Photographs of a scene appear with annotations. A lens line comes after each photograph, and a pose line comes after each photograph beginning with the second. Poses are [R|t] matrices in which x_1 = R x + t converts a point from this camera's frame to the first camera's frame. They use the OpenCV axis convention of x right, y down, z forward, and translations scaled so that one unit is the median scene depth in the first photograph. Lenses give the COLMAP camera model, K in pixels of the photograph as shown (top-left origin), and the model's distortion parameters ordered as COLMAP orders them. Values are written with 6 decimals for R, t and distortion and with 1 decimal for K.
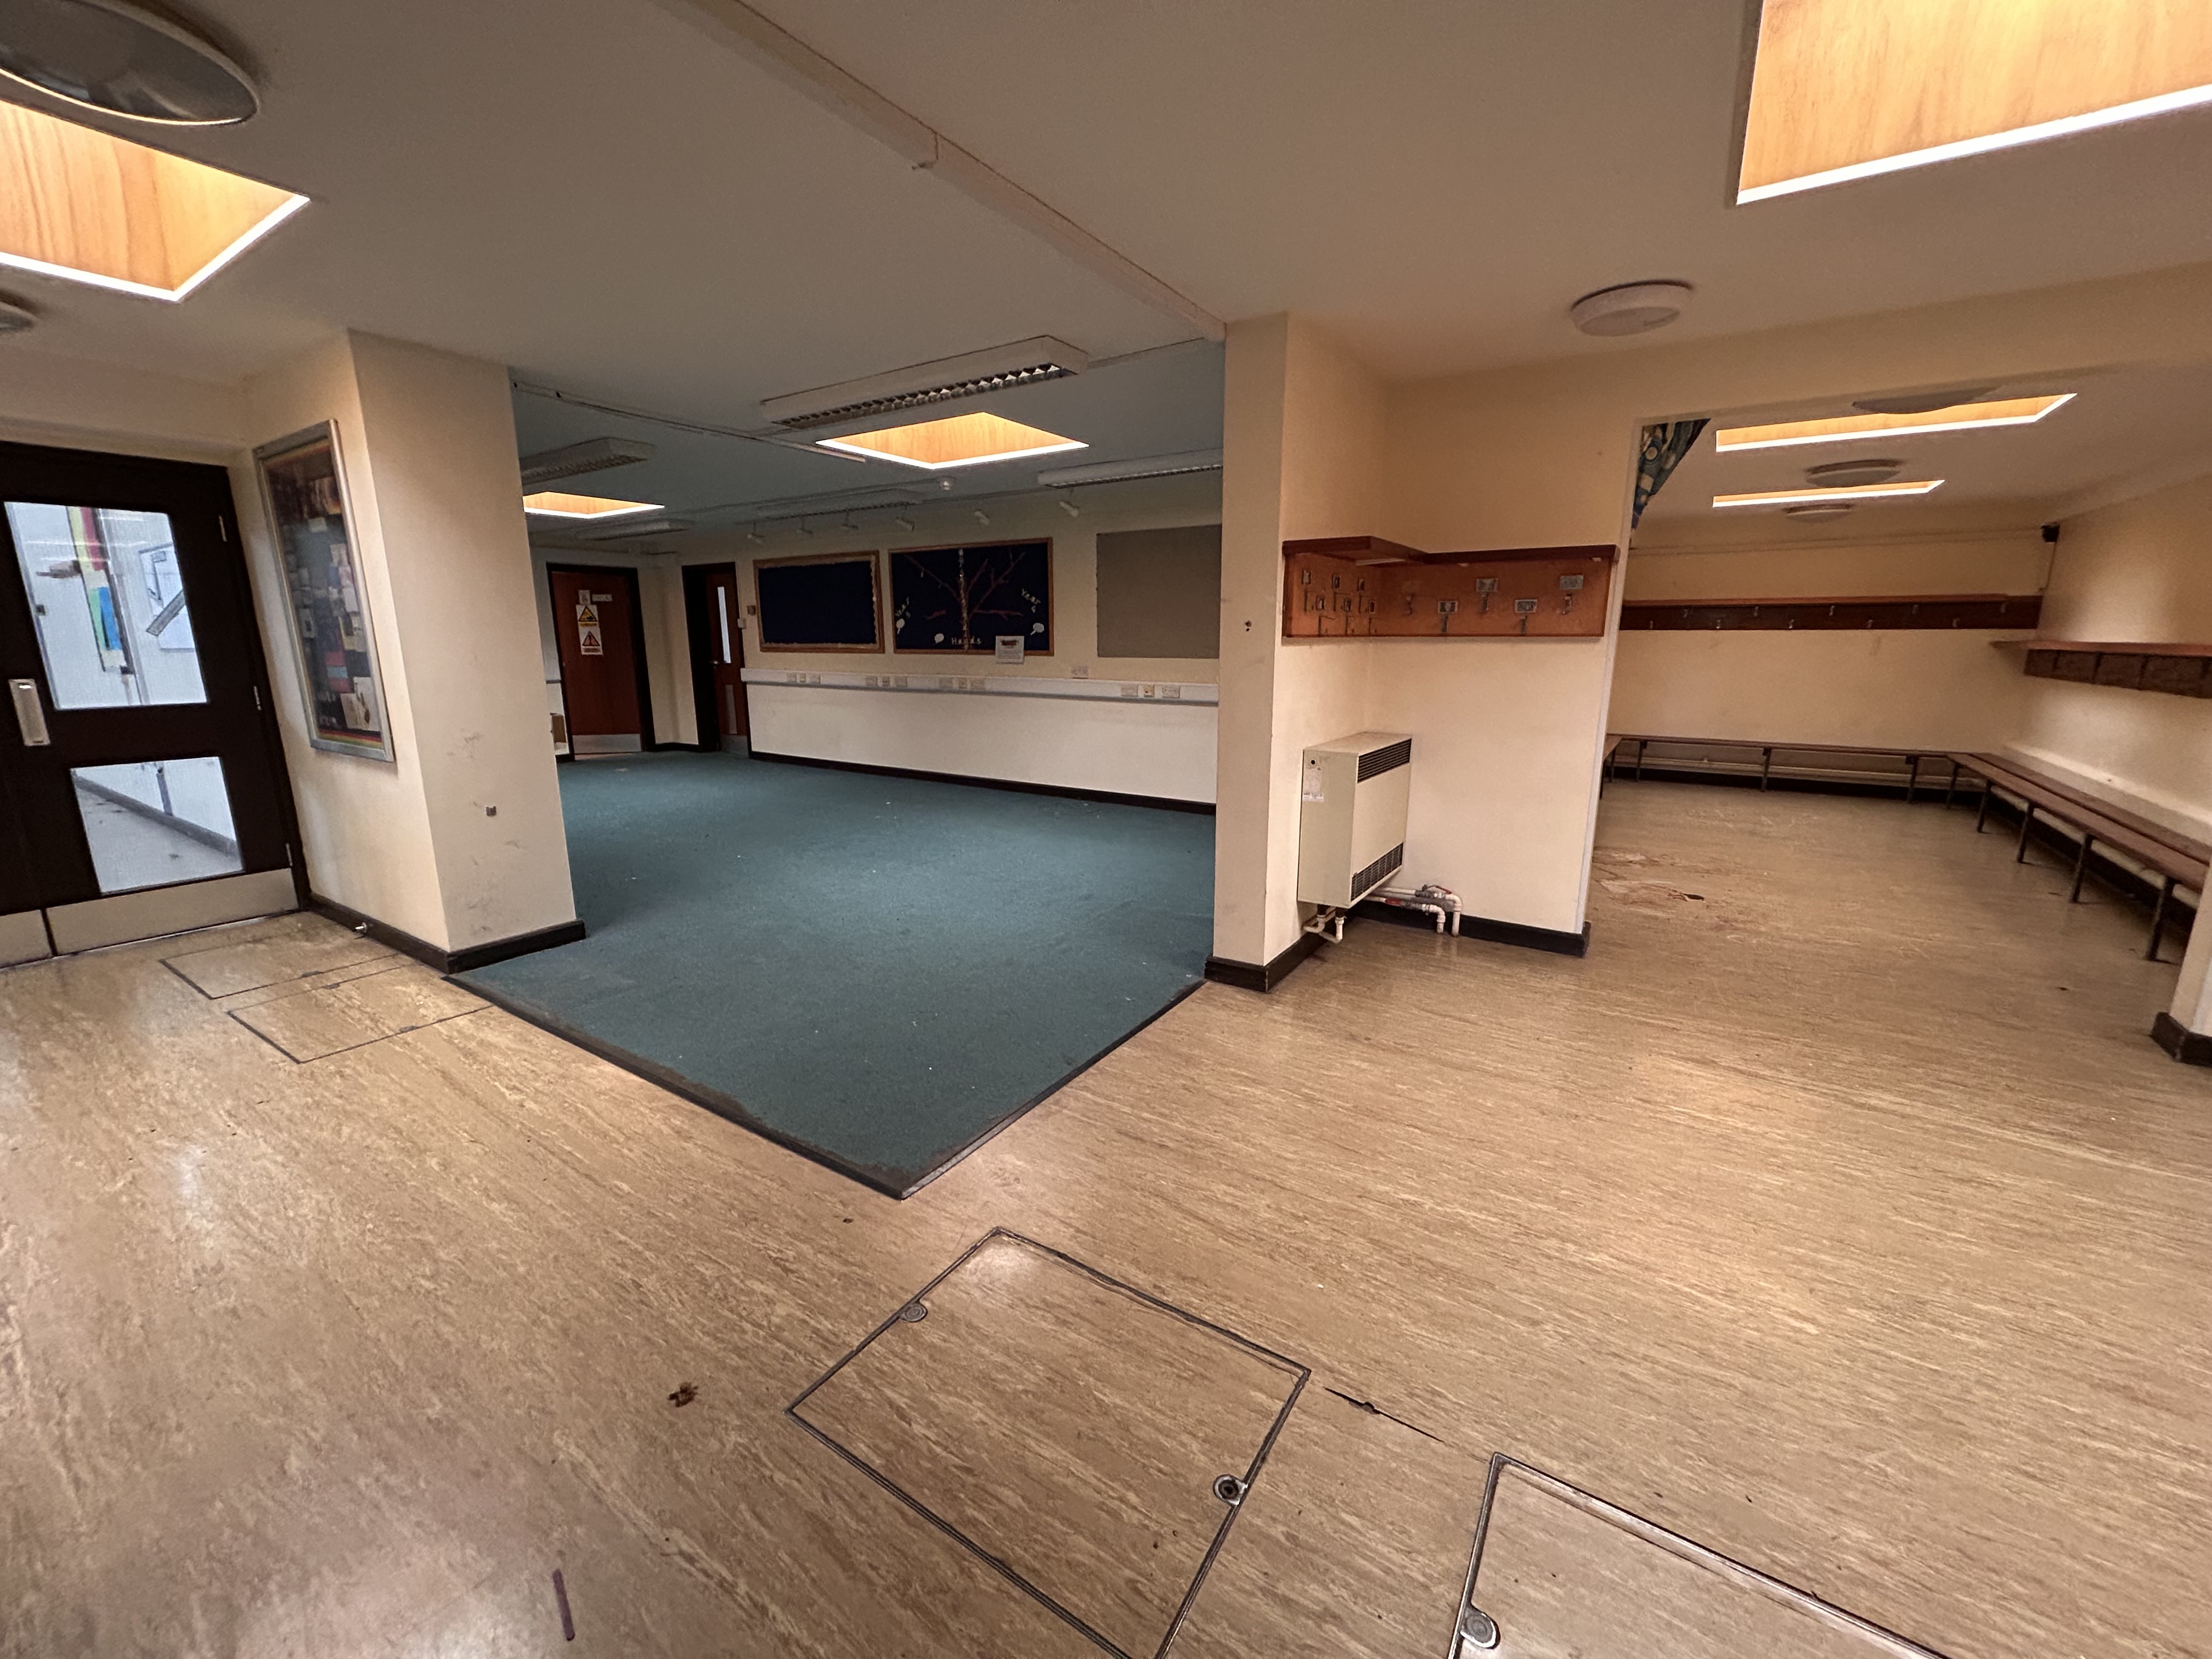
lens RADIAL K [[885.6, 0, 1106.3], [0, 885.6, 826.4], [0, 0, 1]] dist [-0.002450, 0.000152]
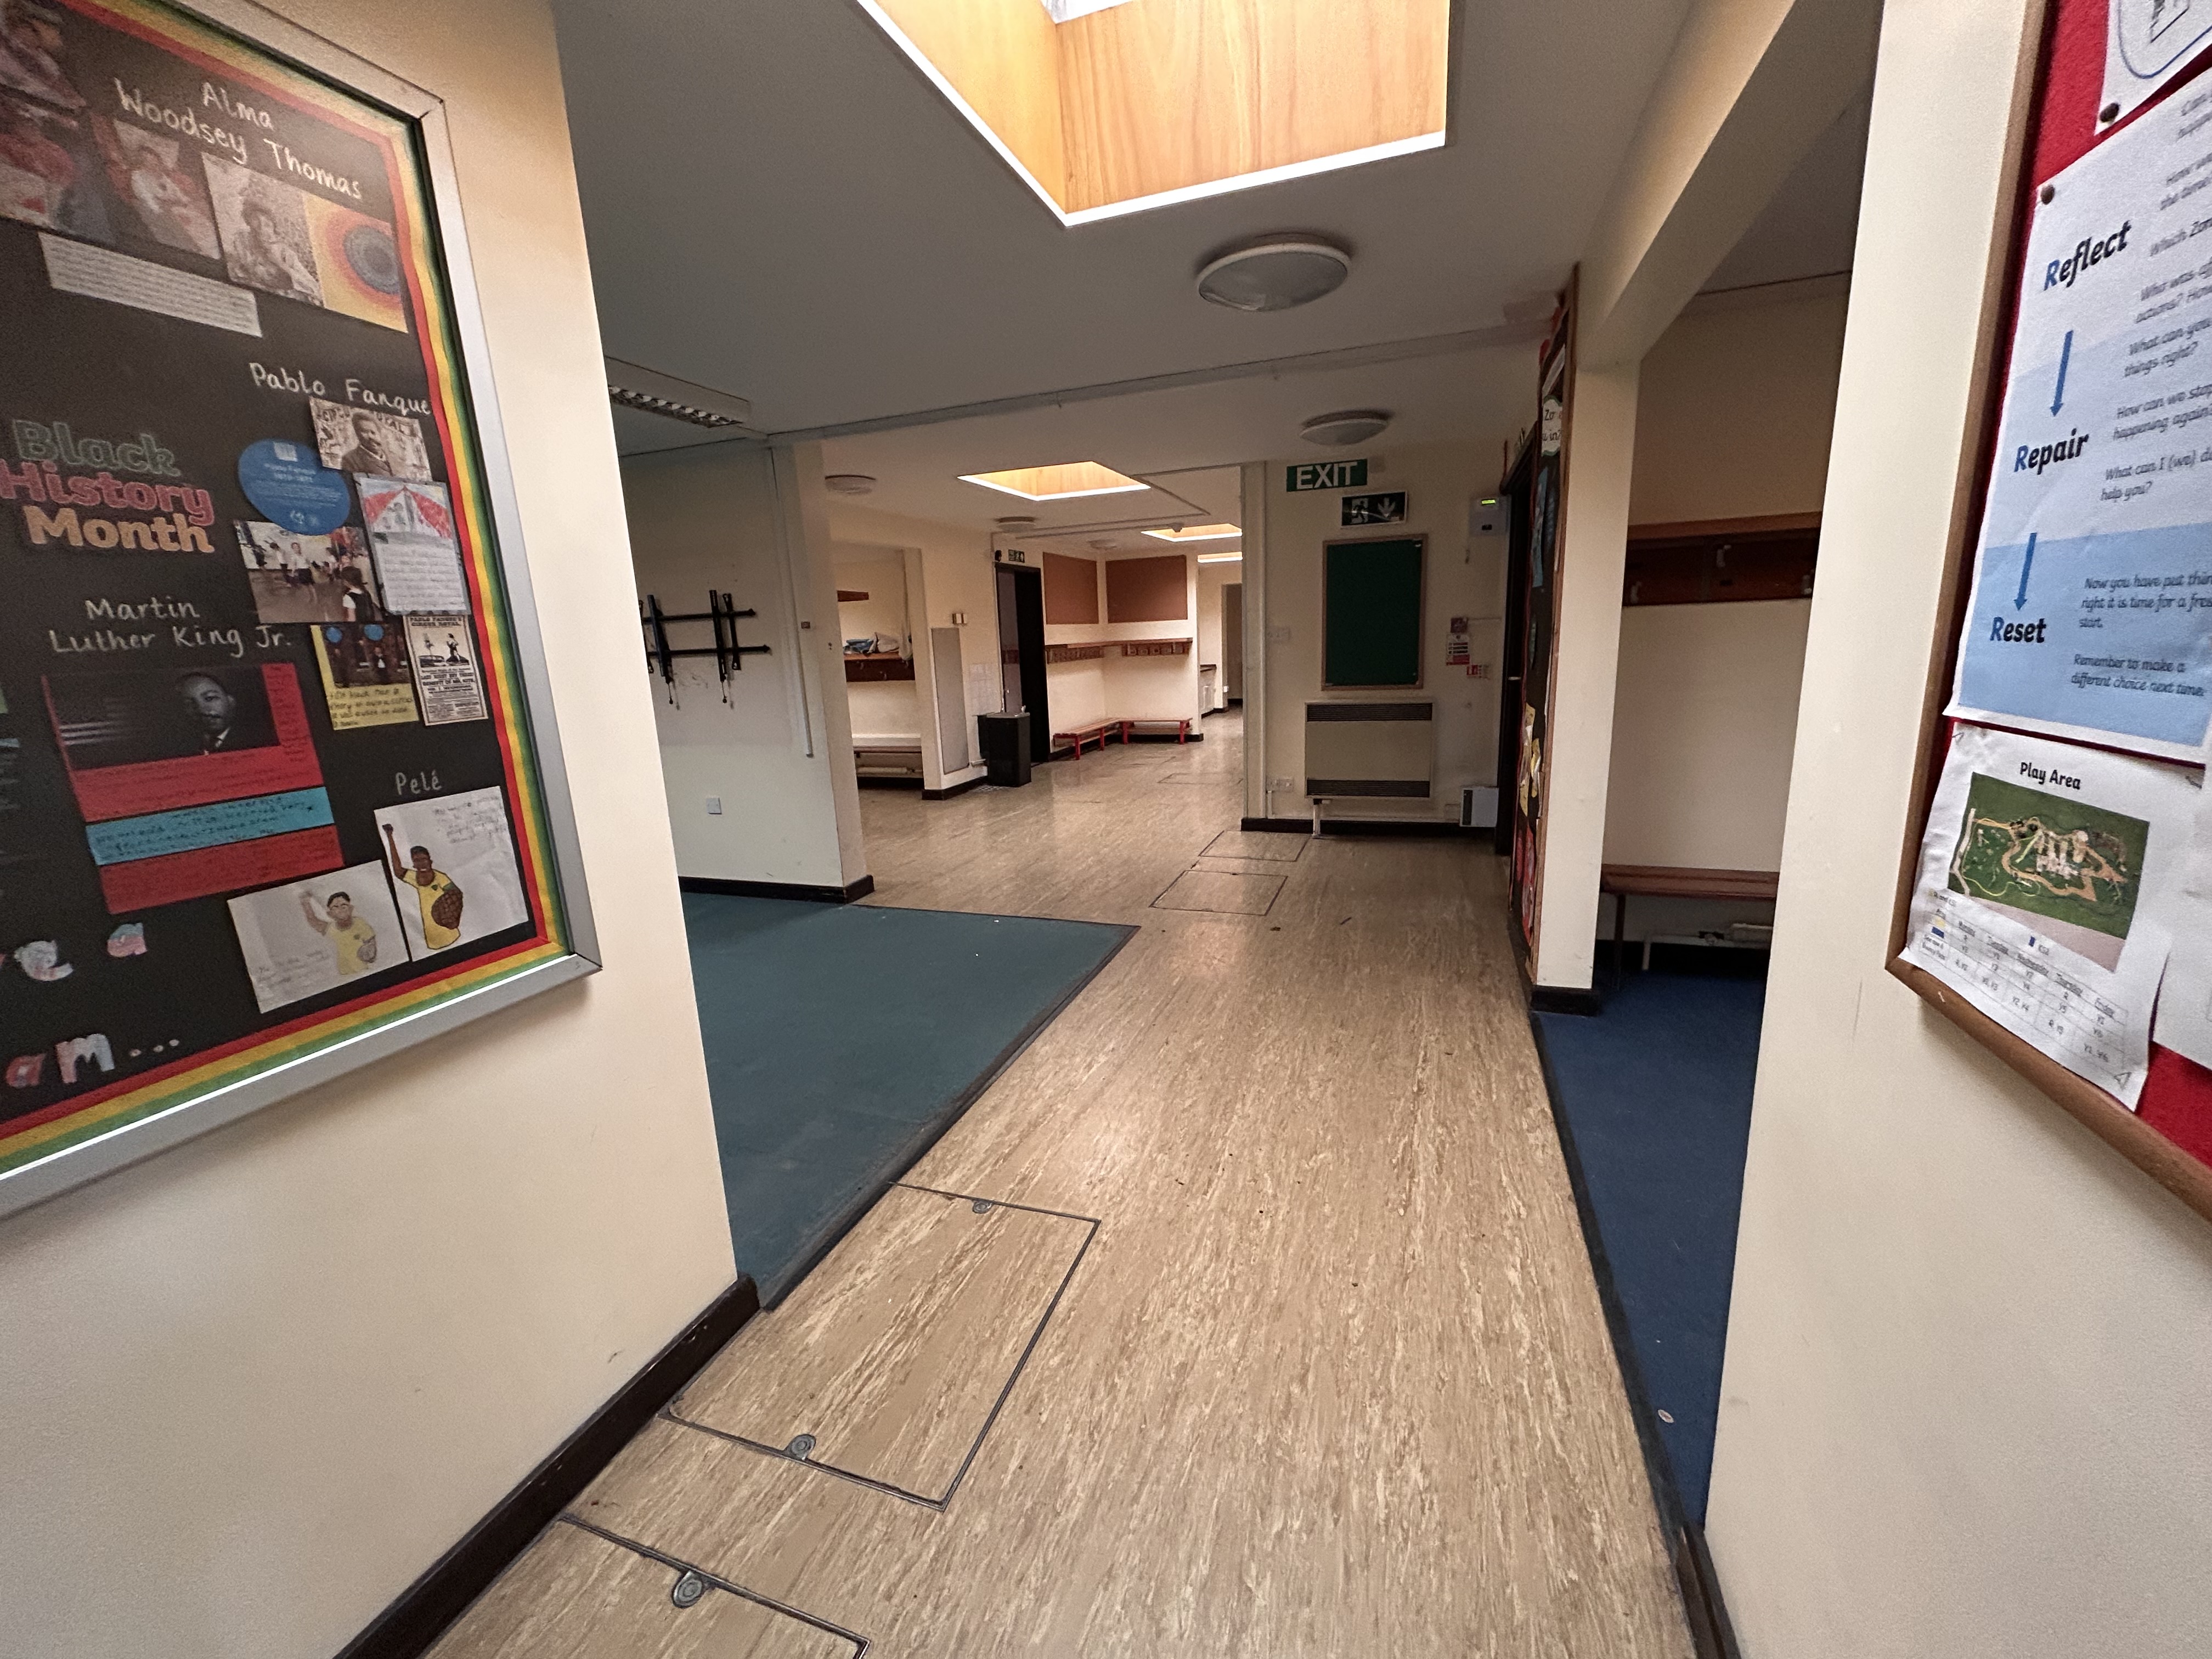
lens RADIAL K [[885.6, 0, 1110.6], [0, 885.6, 832.8], [0, 0, 1]] dist [-0.002450, 0.000152]
pose [[-0.234026, -0.202218, 0.950968, -1.434651], [0.252422, 0.931950, 0.260293, -0.208211], [-0.938890, 0.300960, -0.167056, 0.938689]]
